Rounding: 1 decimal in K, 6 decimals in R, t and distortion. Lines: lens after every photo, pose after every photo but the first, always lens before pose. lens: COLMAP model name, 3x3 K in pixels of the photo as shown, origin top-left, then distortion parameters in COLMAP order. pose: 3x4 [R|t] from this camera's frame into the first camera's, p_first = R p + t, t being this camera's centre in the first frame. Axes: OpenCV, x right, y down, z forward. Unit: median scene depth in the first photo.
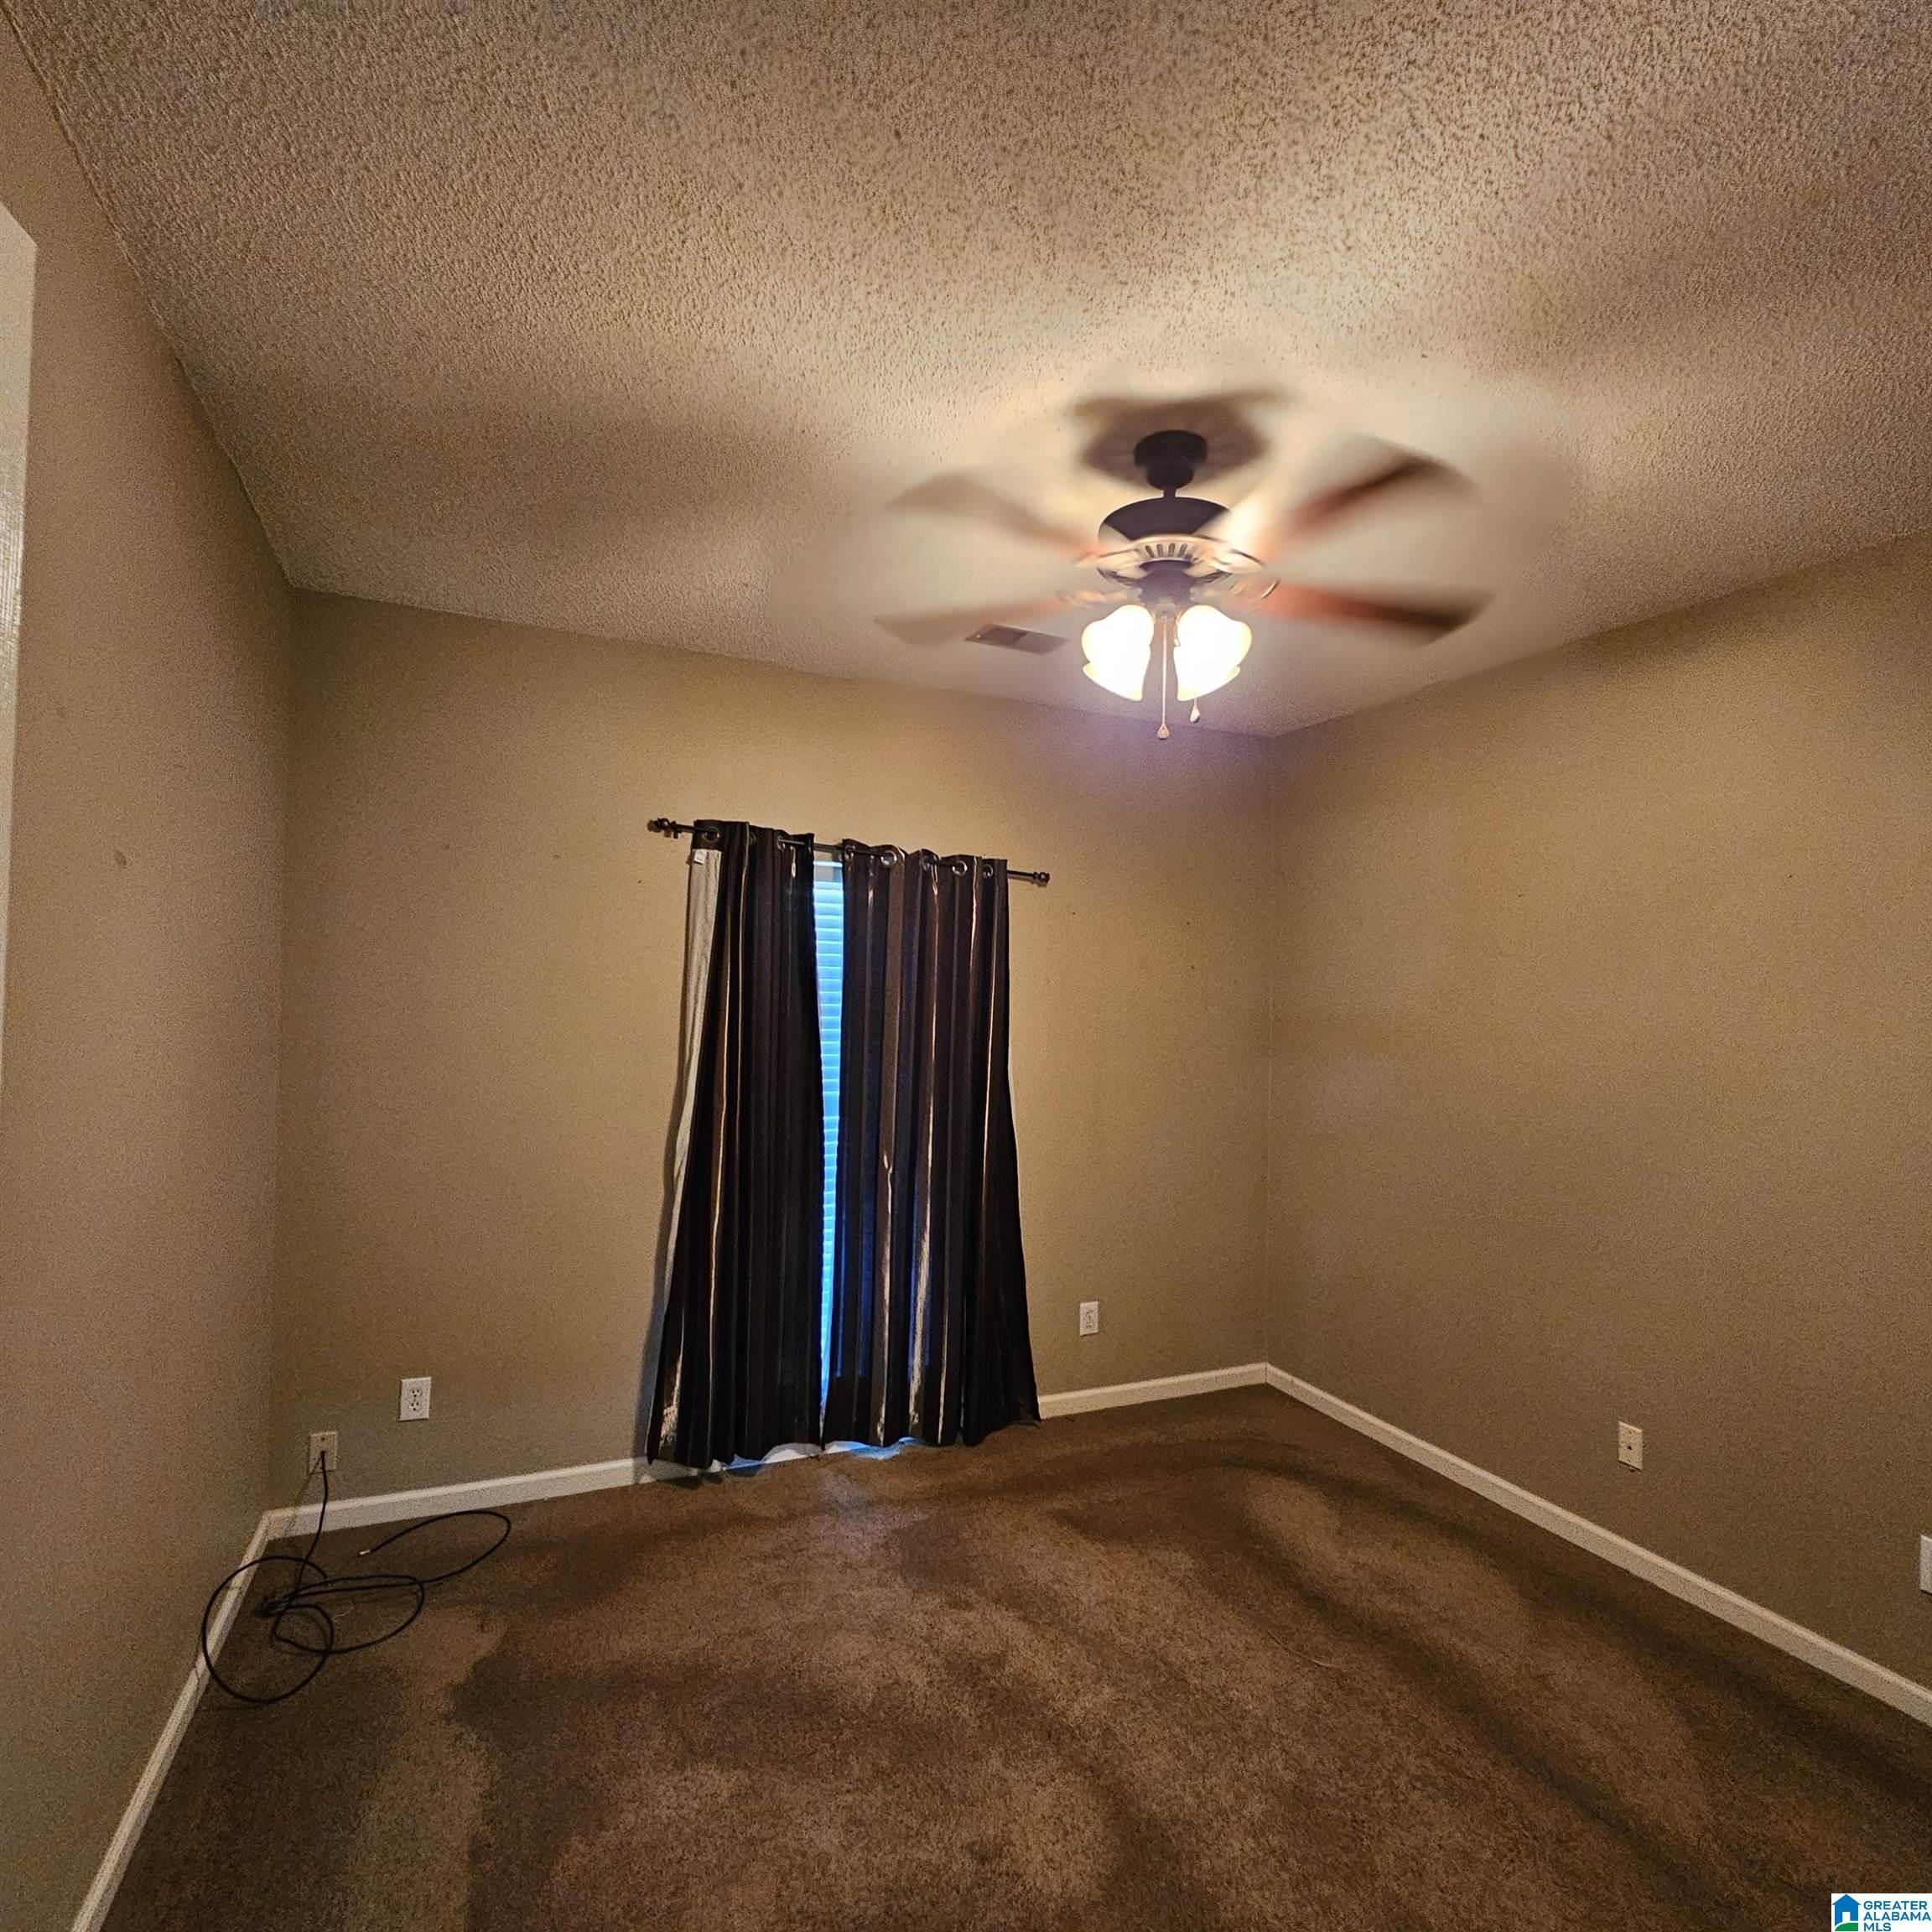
lens RADIAL K [[1051.7, 0, 970.9], [0, 1051.7, 966.4], [0, 0, 1]] dist [-0.001791, 0.000789]
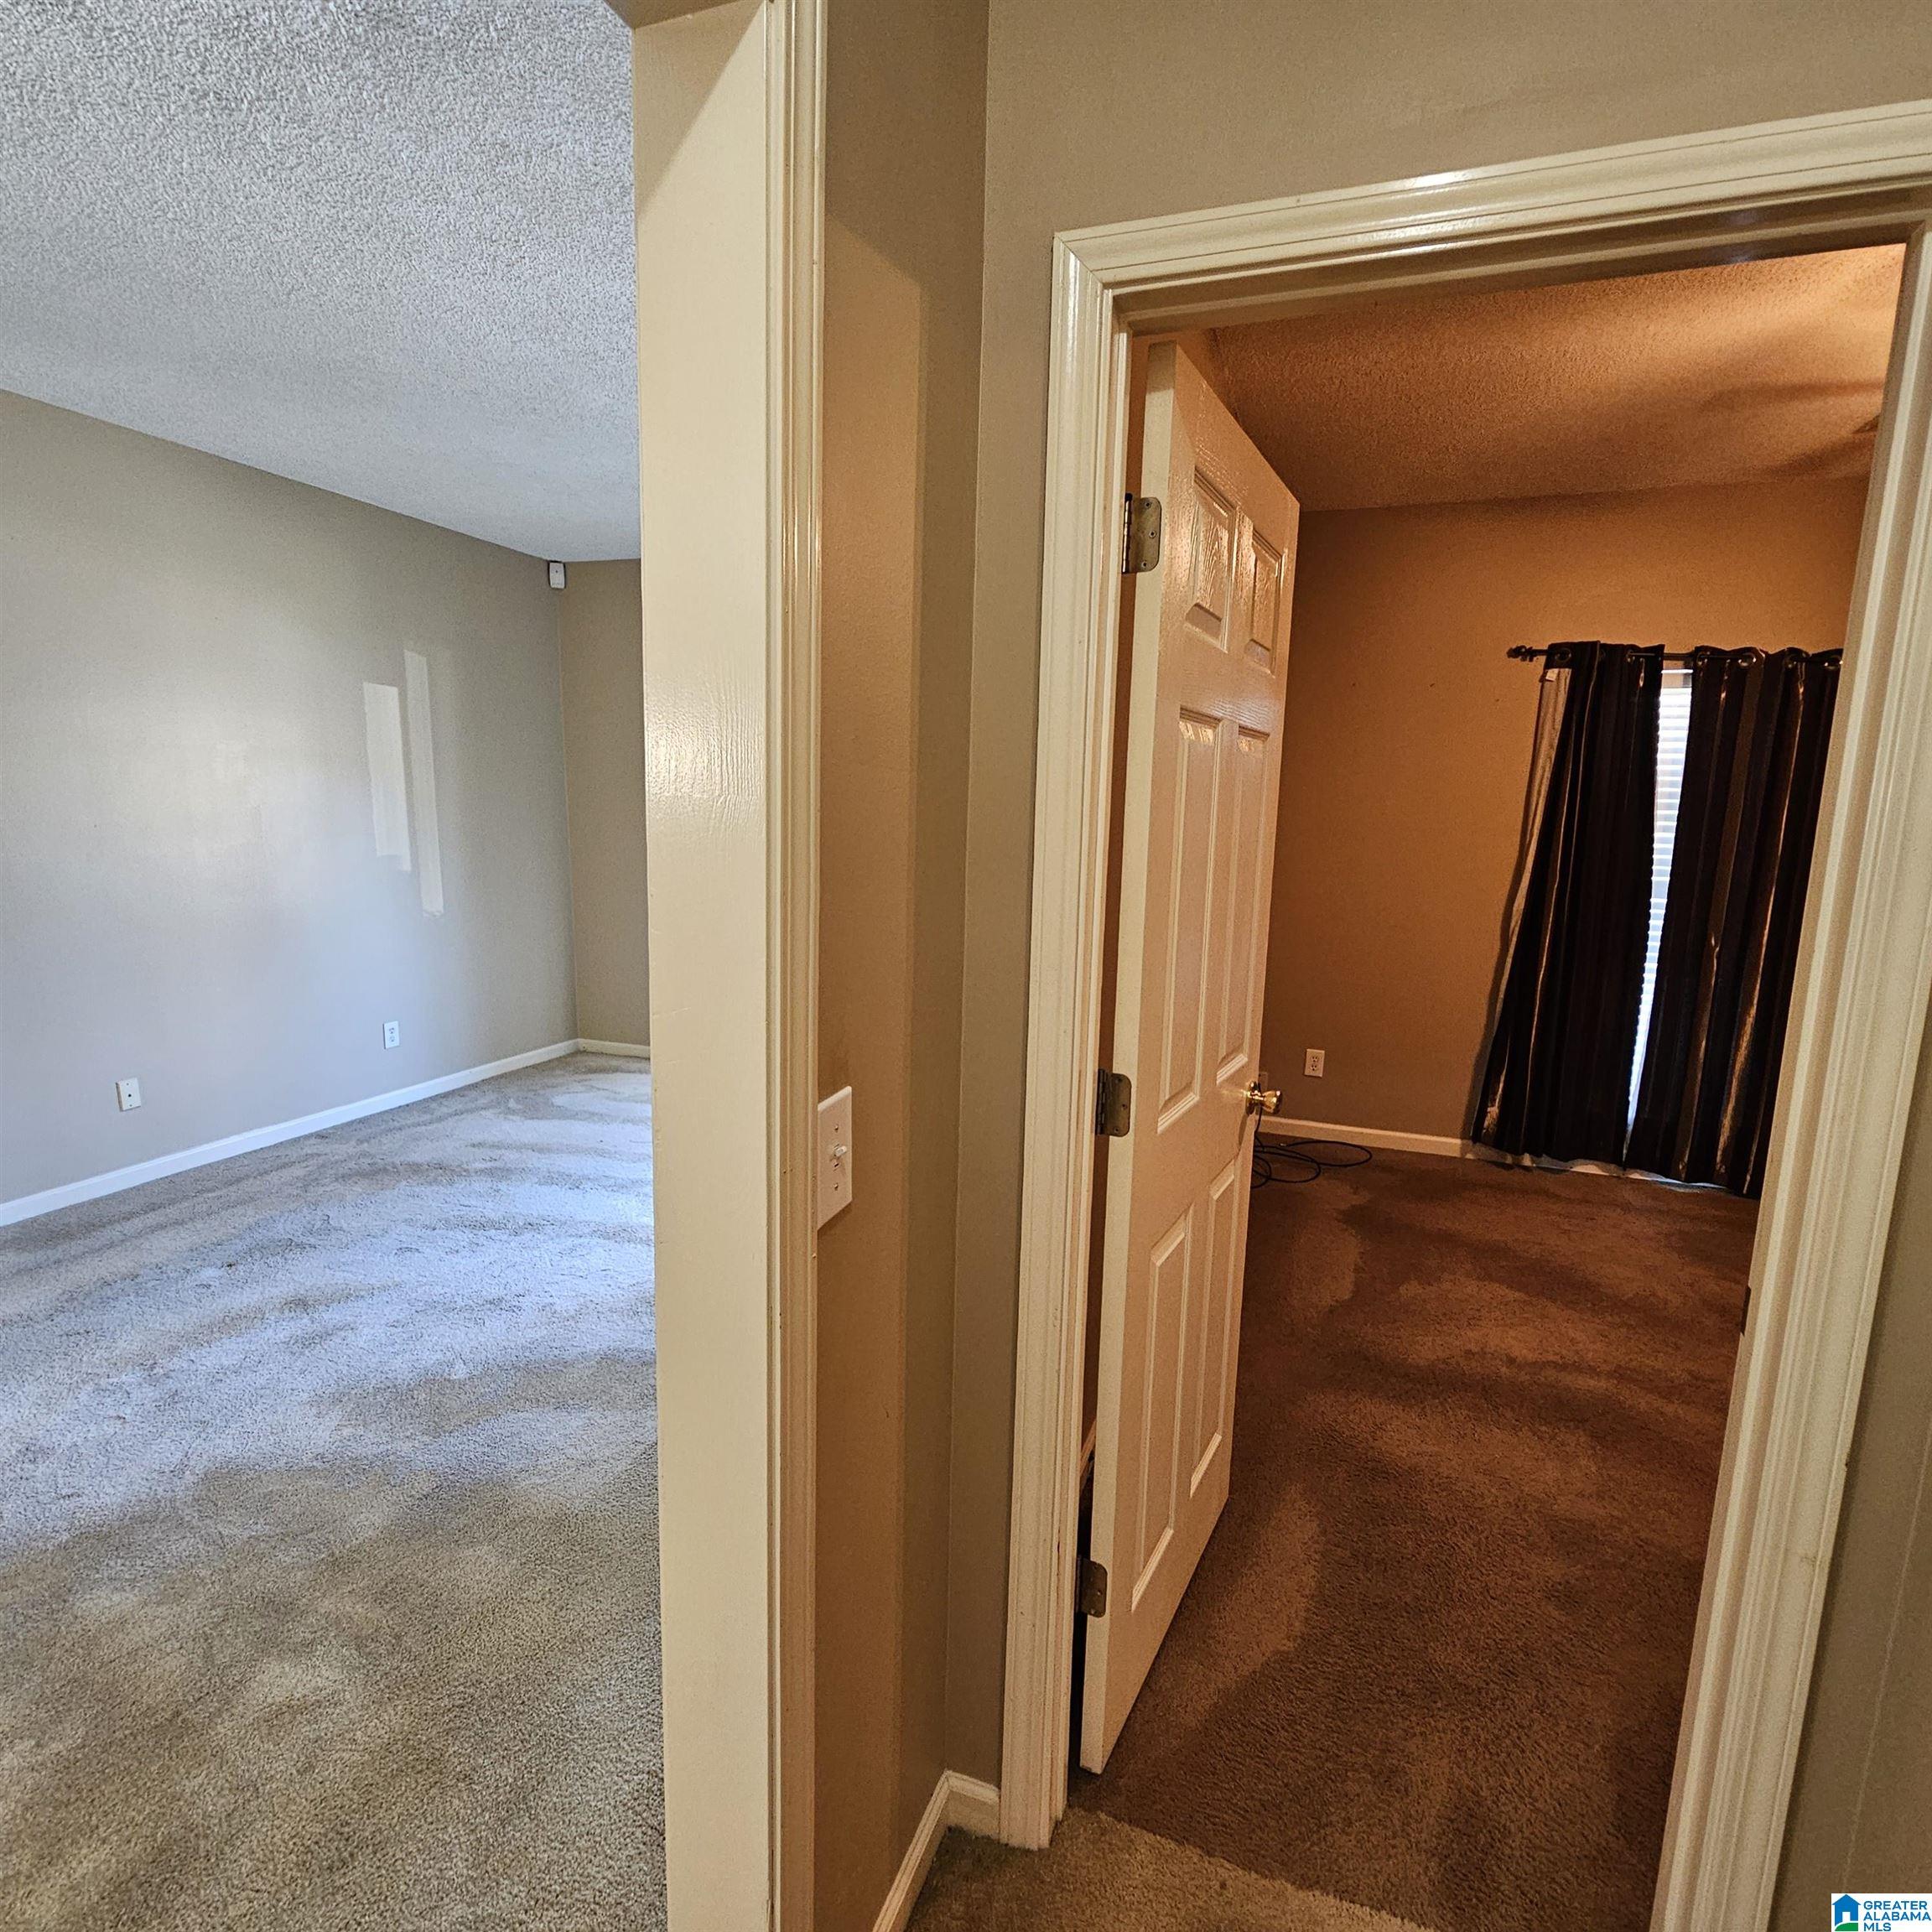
lens RADIAL K [[1051.7, 0, 977.1], [0, 1051.7, 975.6], [0, 0, 1]] dist [-0.001791, 0.000789]
pose [[0.725591, 0.103059, -0.680365, 0.123248], [0.009884, 0.987058, 0.160057, 0.036632], [0.688056, -0.122861, 0.715182, -0.364097]]
